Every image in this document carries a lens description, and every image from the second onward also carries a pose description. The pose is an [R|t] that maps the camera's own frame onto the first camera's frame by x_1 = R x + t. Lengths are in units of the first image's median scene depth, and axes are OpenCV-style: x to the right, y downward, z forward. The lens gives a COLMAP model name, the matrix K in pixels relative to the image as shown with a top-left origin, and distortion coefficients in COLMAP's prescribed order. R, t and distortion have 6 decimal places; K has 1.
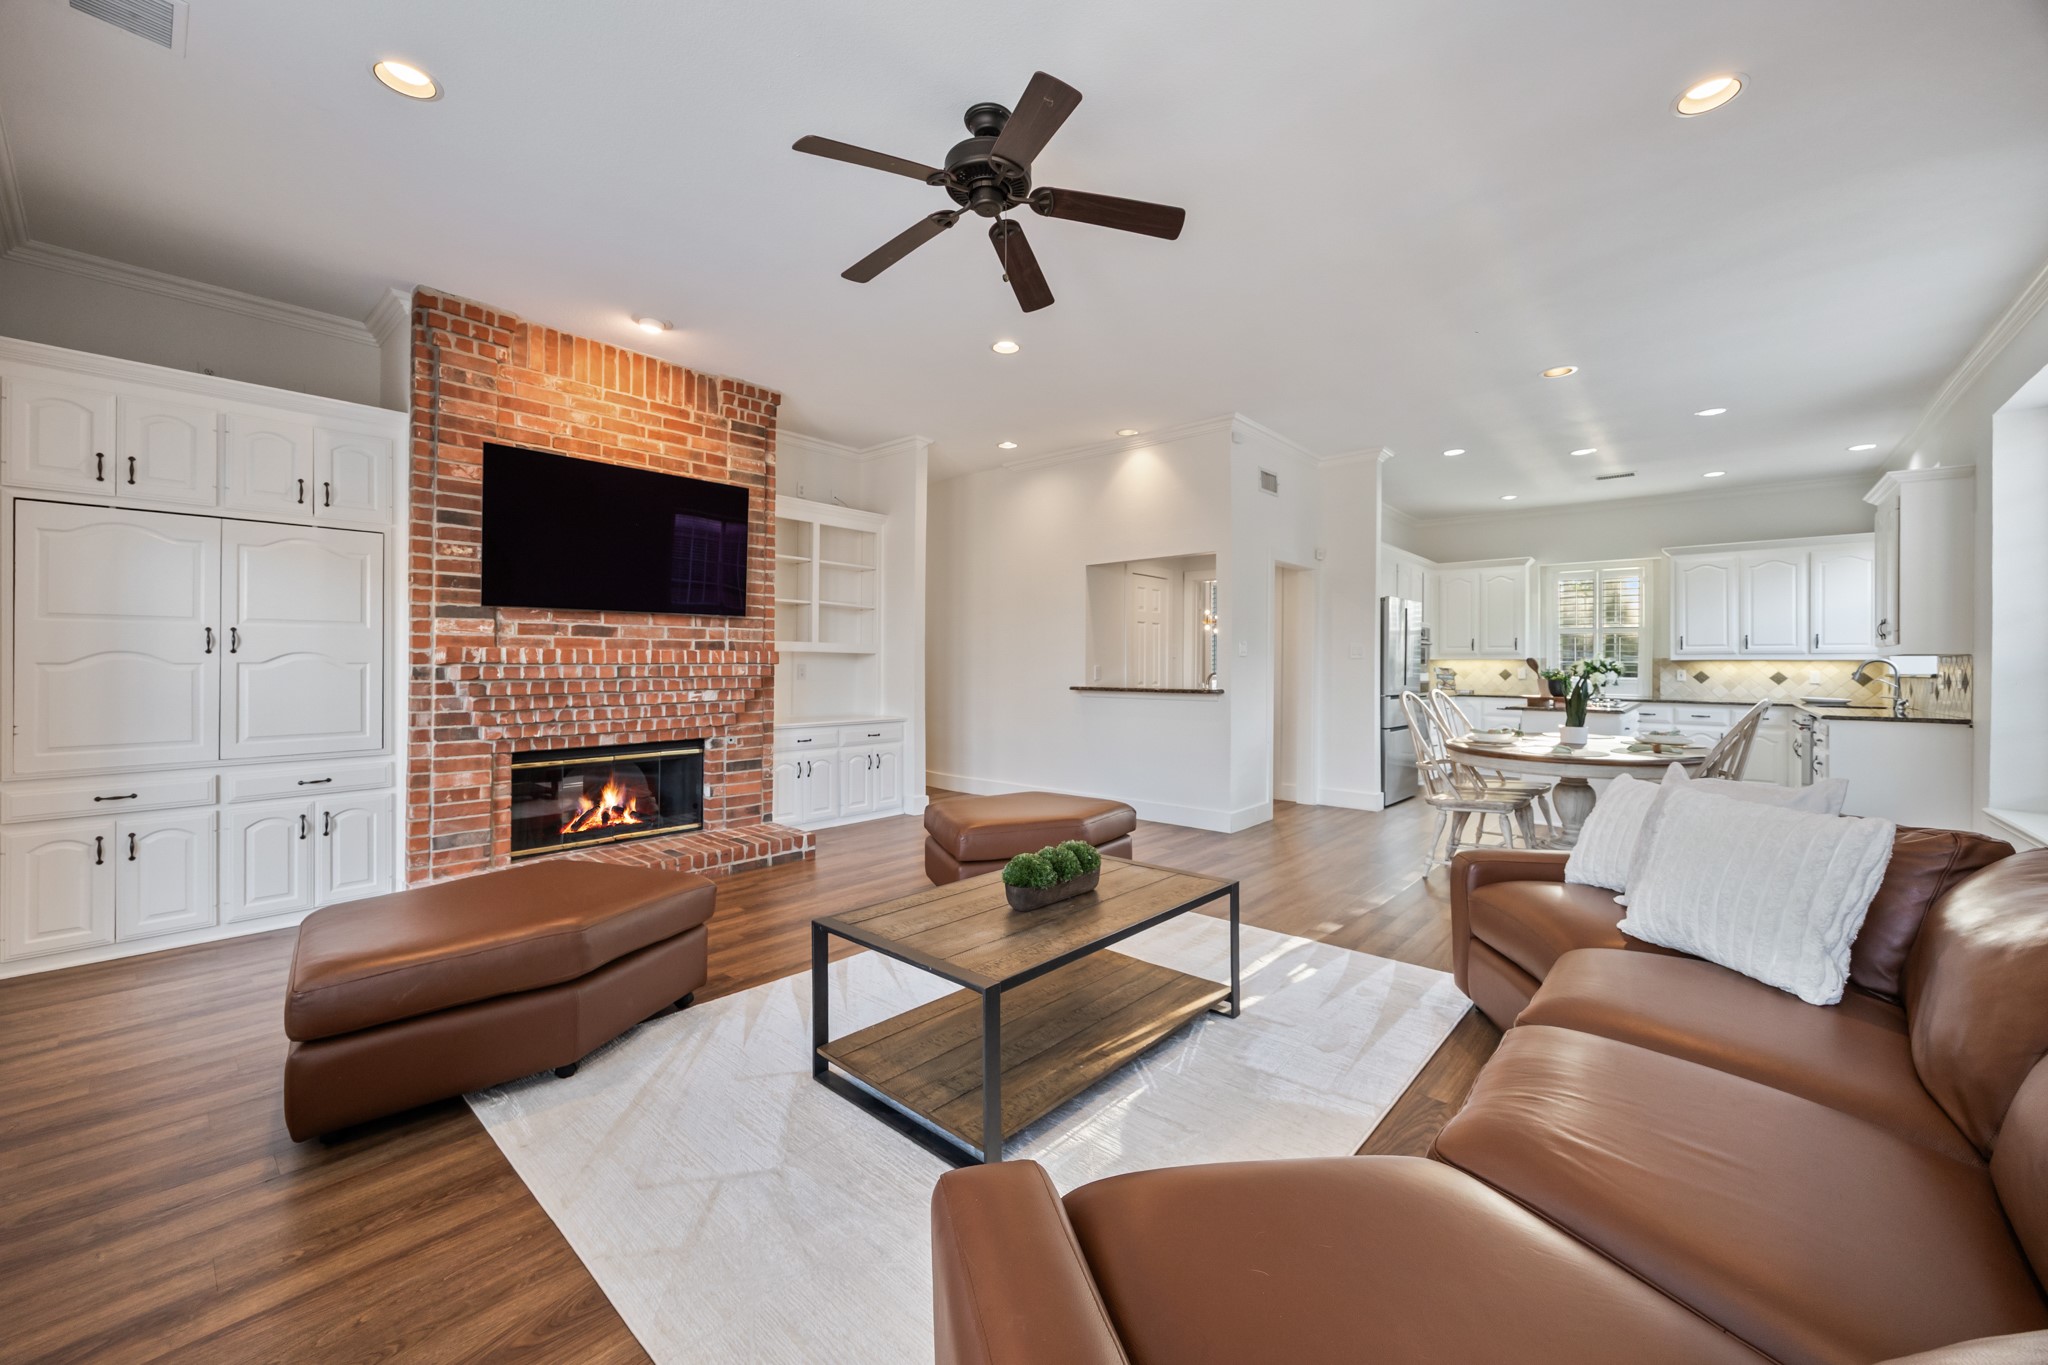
lens RADIAL K [[797.0, 0, 1012.4], [0, 797.0, 670.5], [0, 0, 1]] dist [0.008765, -0.000984]
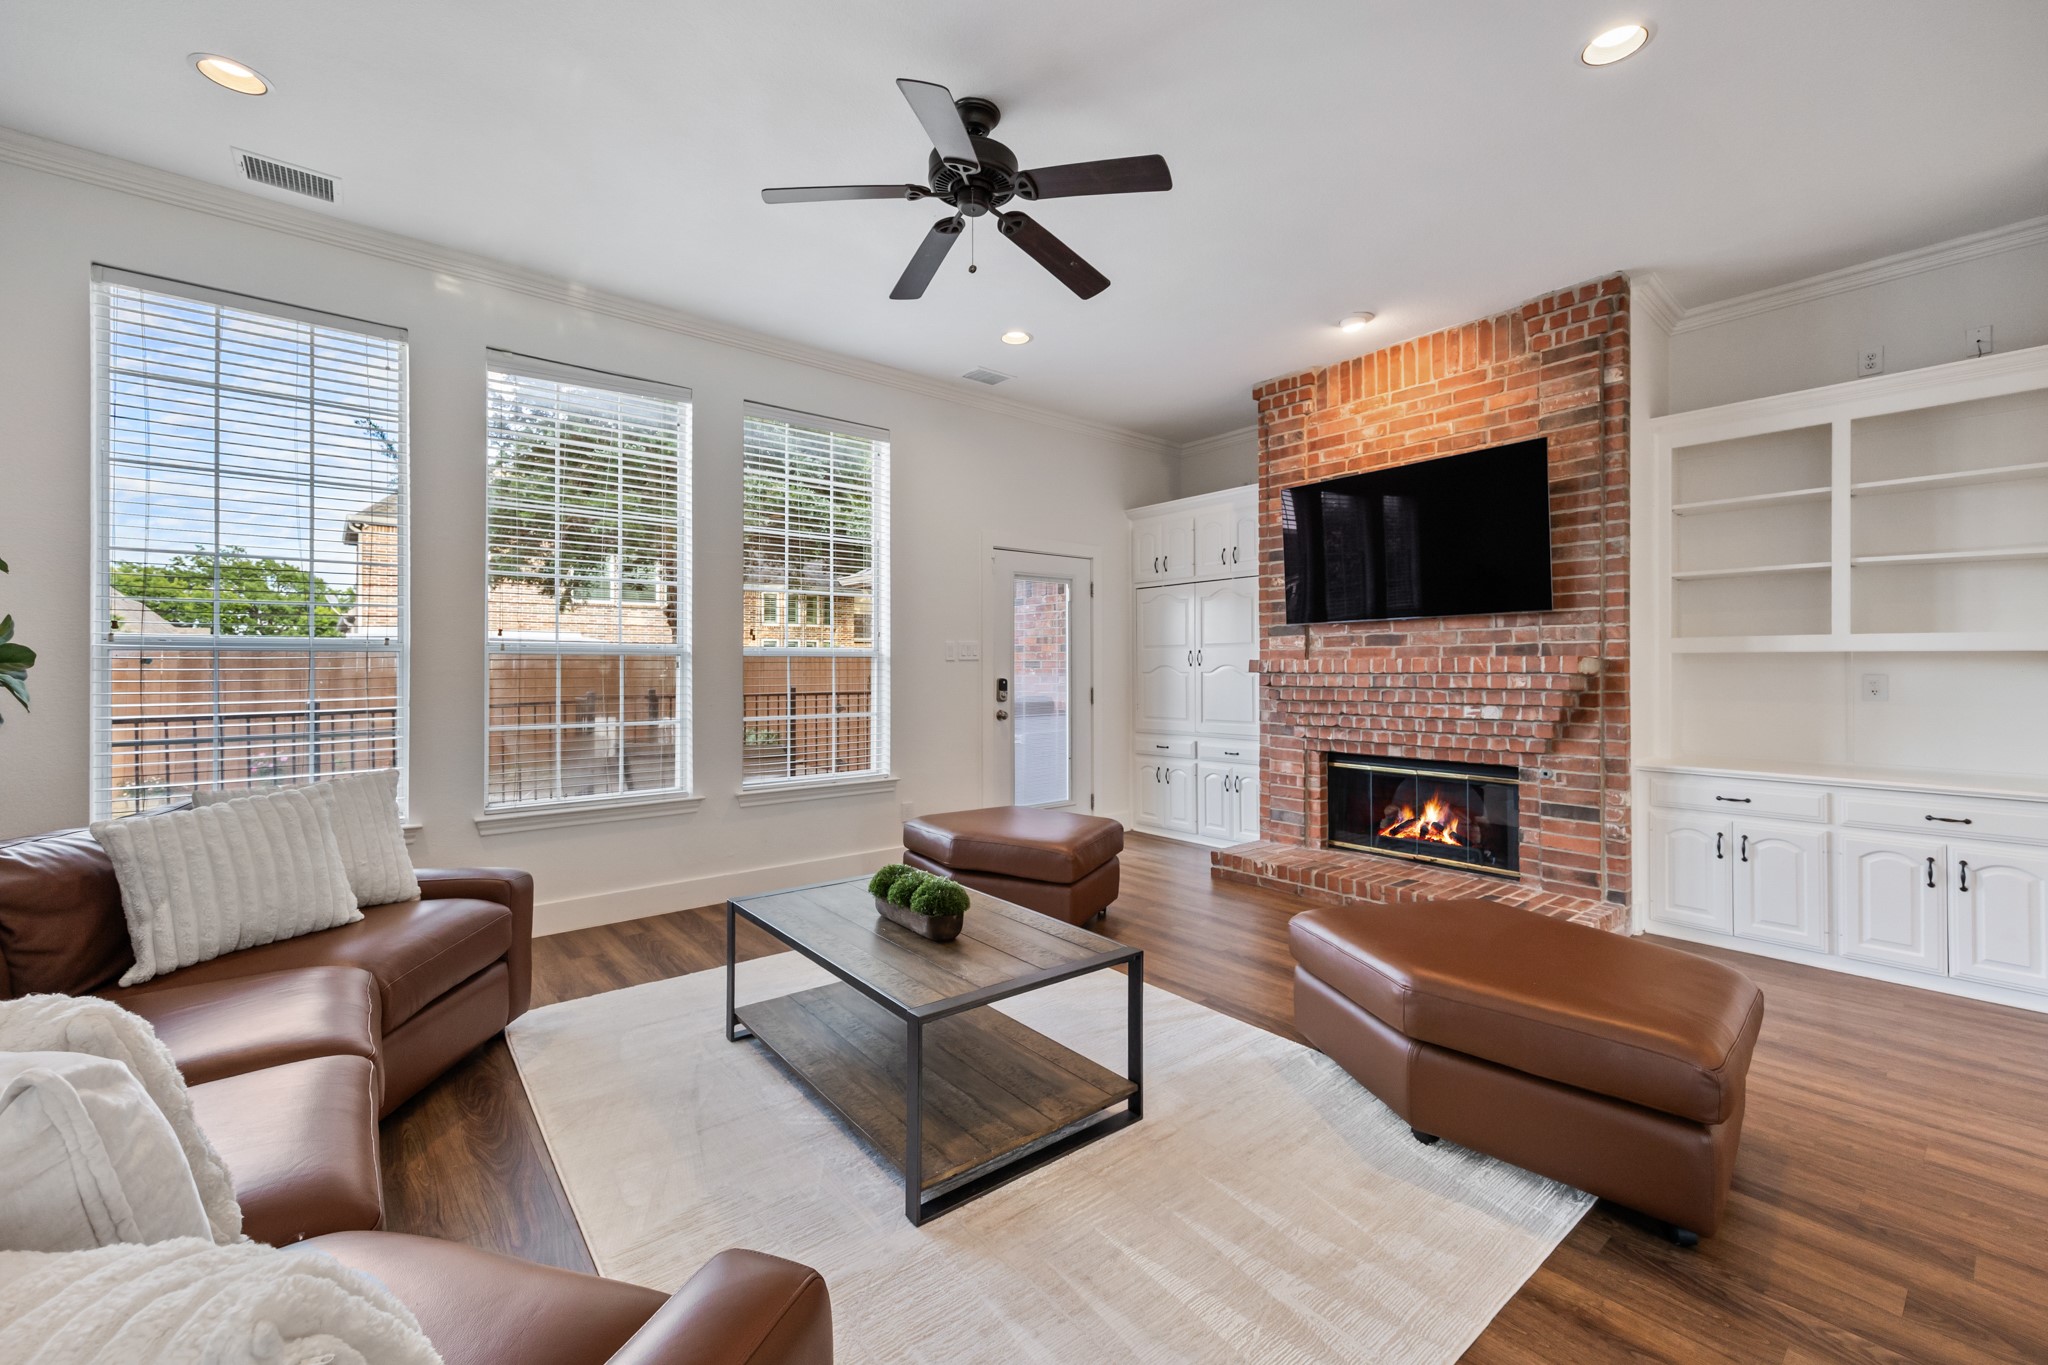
lens RADIAL K [[847.2, 0, 1017.3], [0, 847.2, 668.1], [0, 0, 1]] dist [0.020615, 0.000010]
pose [[-0.150599, -0.008337, -0.988560, 0.559078], [-0.011696, 0.999909, -0.006651, -0.001826], [0.988526, 0.010560, -0.150683, 0.670908]]
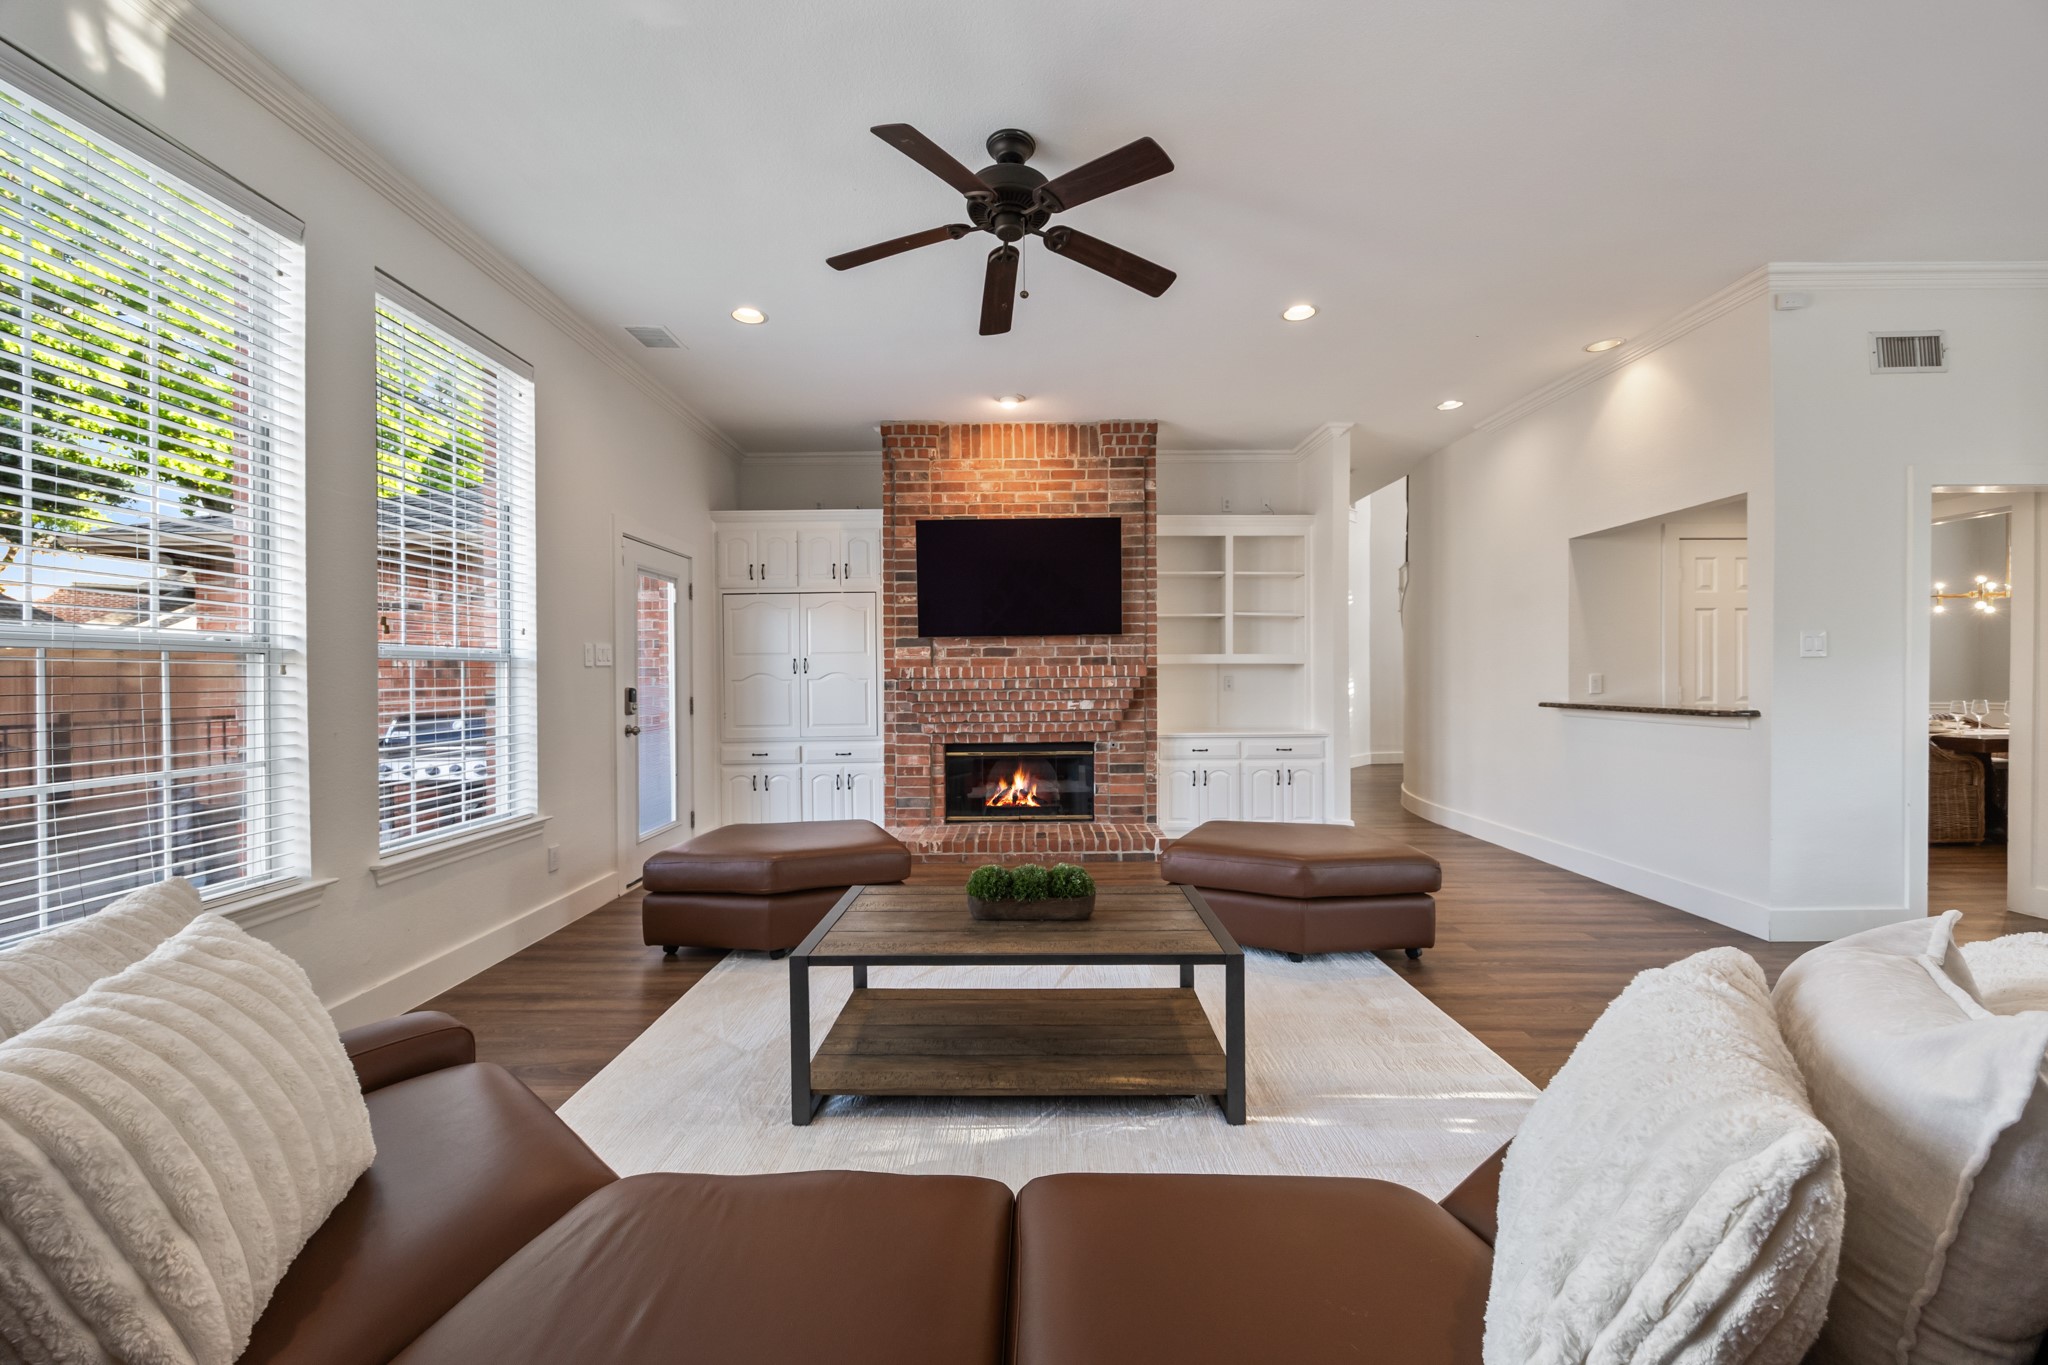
lens RADIAL K [[797.0, 0, 1035.1], [0, 797.0, 693.9], [0, 0, 1]] dist [0.008765, -0.000984]
pose [[0.671081, 0.003852, -0.741374, 0.430517], [0.003906, 0.999954, 0.008731, 0.005846], [0.741374, -0.008755, 0.671035, 0.181327]]
